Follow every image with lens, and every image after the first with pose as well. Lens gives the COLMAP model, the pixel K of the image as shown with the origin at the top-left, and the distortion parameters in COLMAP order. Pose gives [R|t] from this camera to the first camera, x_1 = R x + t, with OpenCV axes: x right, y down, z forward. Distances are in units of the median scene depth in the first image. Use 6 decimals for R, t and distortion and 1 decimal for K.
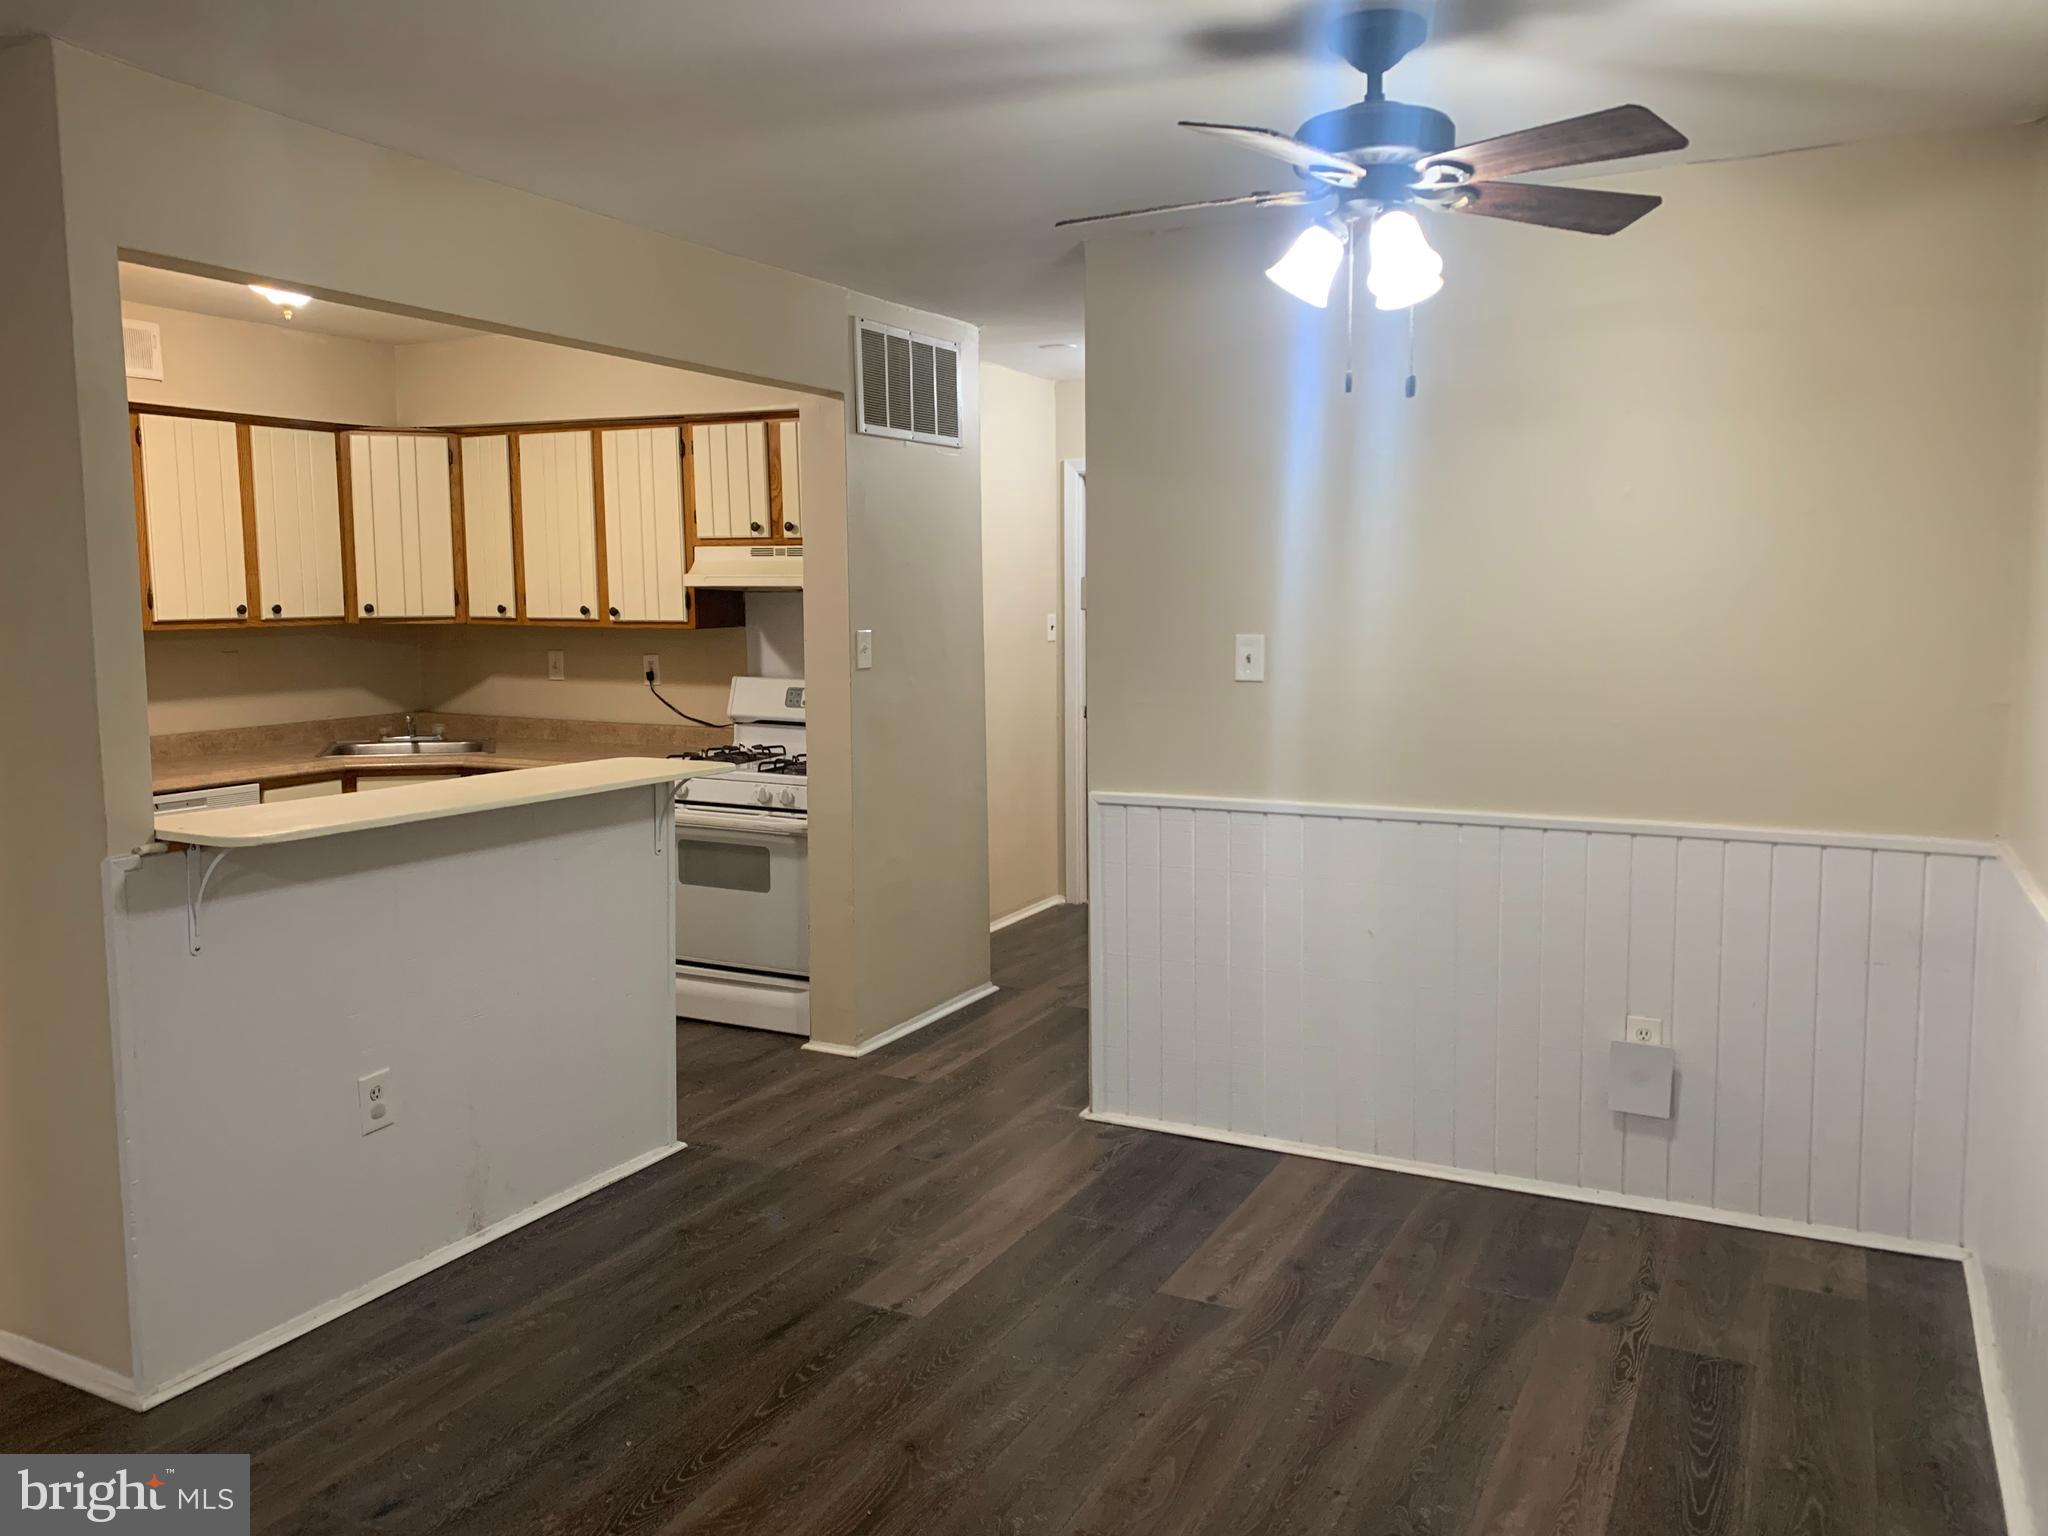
lens RADIAL K [[1521.0, 0, 1024.0], [0, 1521.0, 768.0], [0, 0, 1]] dist [-0.002417, -0.002393]
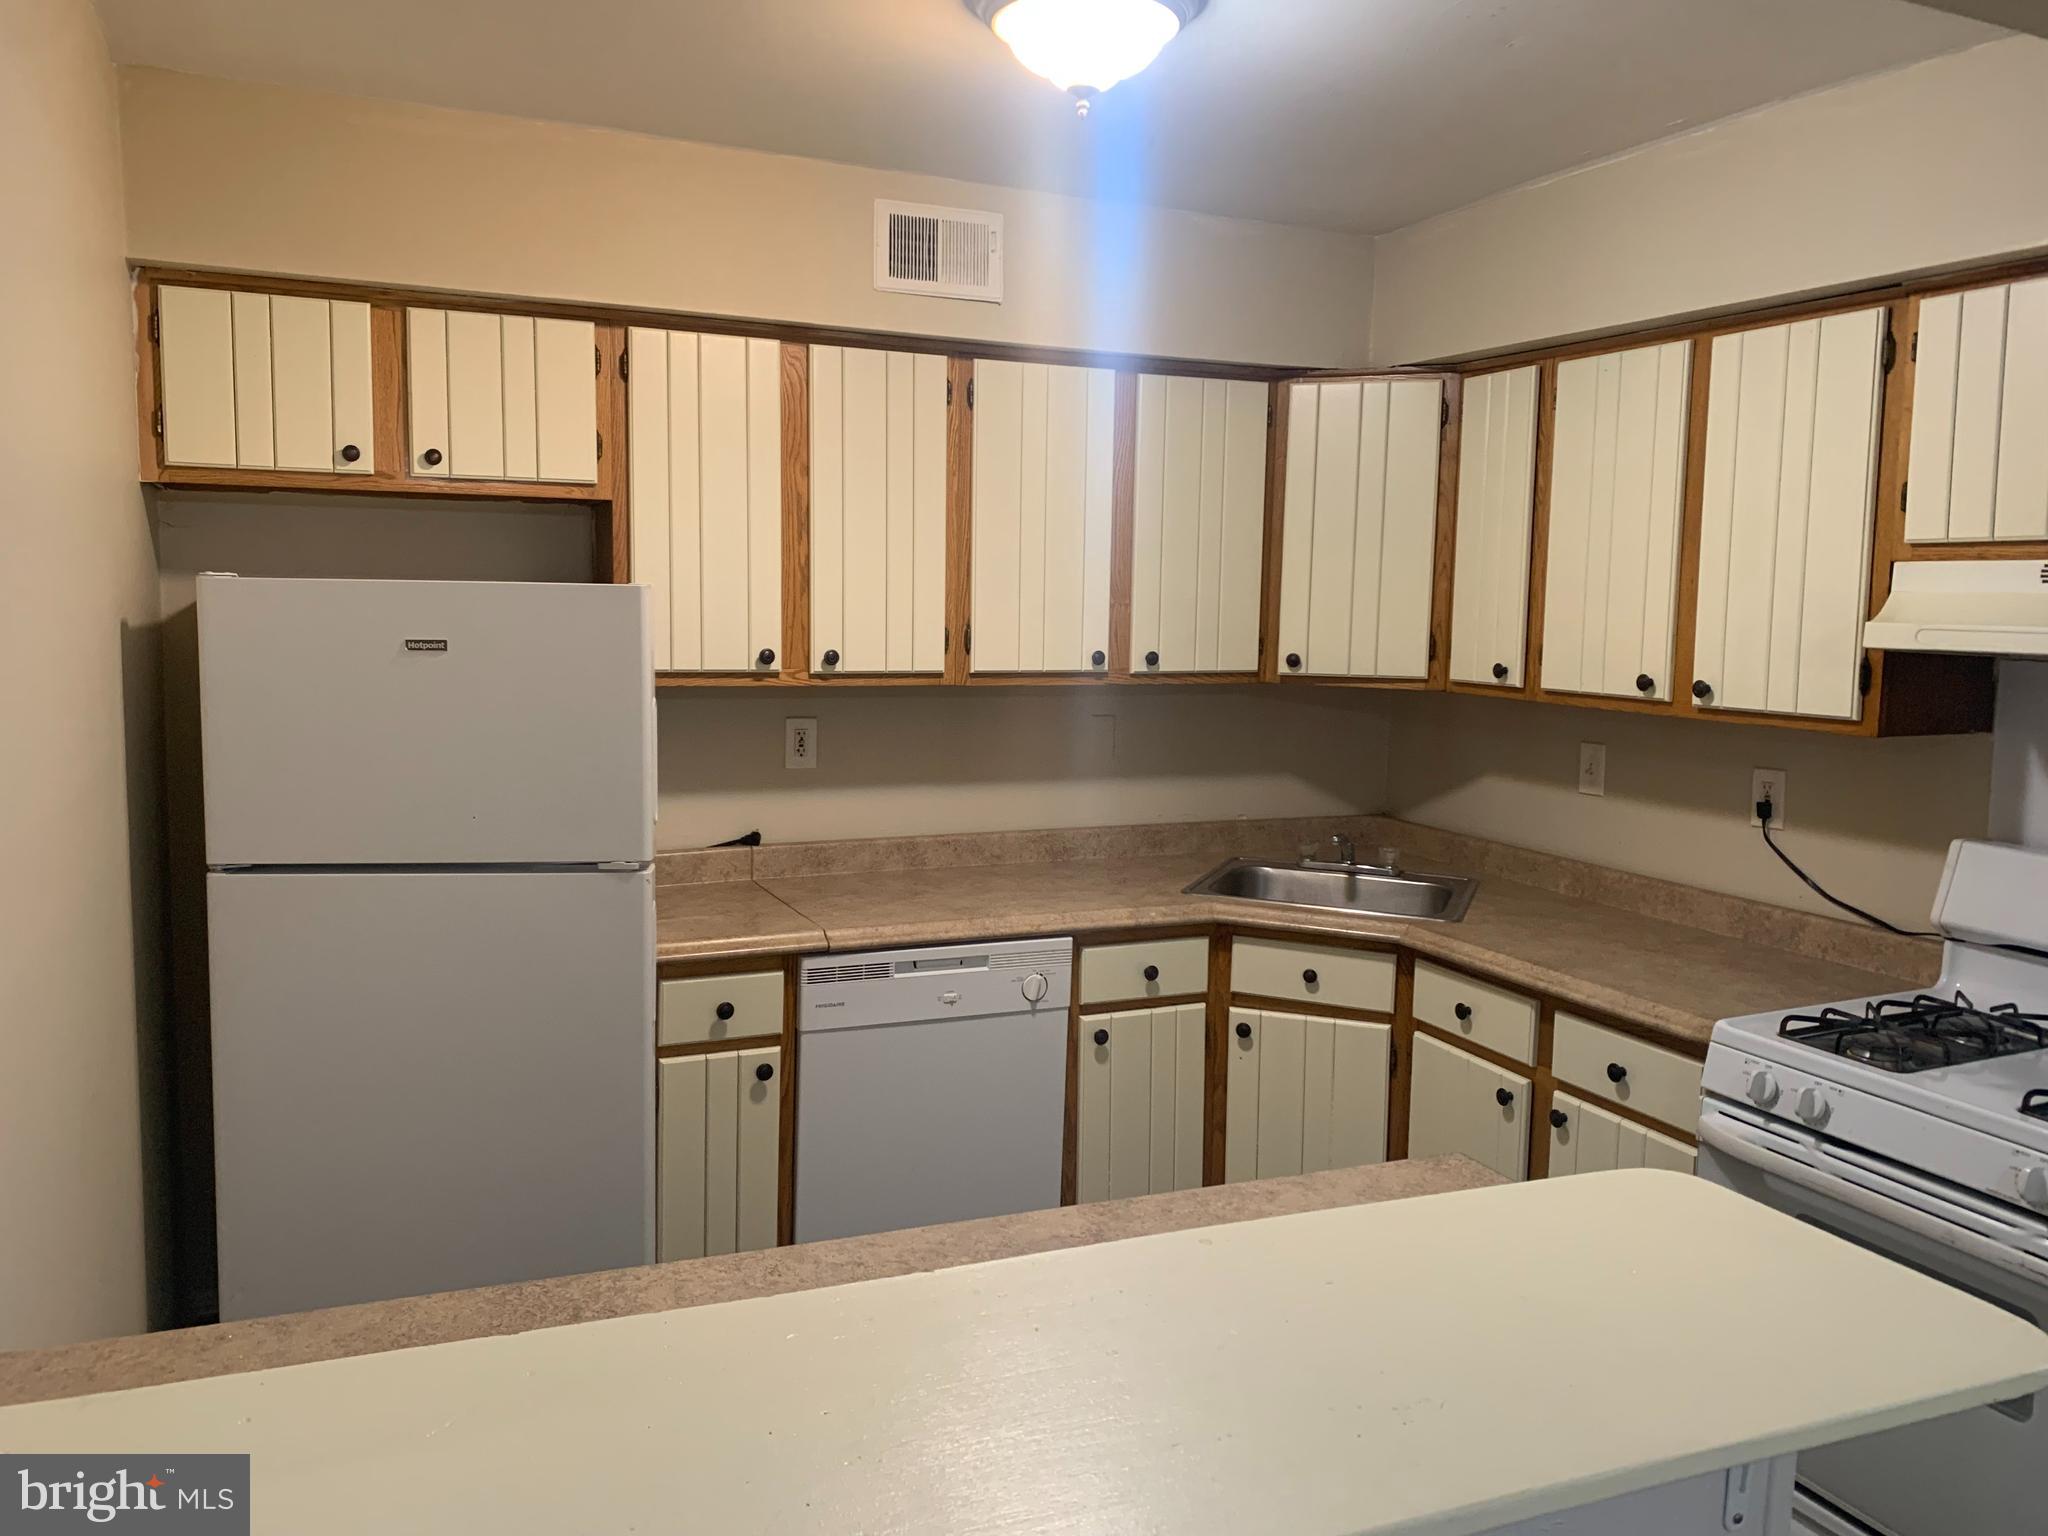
lens RADIAL K [[1521.0, 0, 1024.0], [0, 1521.0, 768.0], [0, 0, 1]] dist [-0.002417, -0.002393]
pose [[0.766338, 0.087079, -0.636509, -0.113095], [-0.097786, 0.995037, 0.018396, -0.061735], [0.634952, 0.048144, 0.771050, 0.449057]]
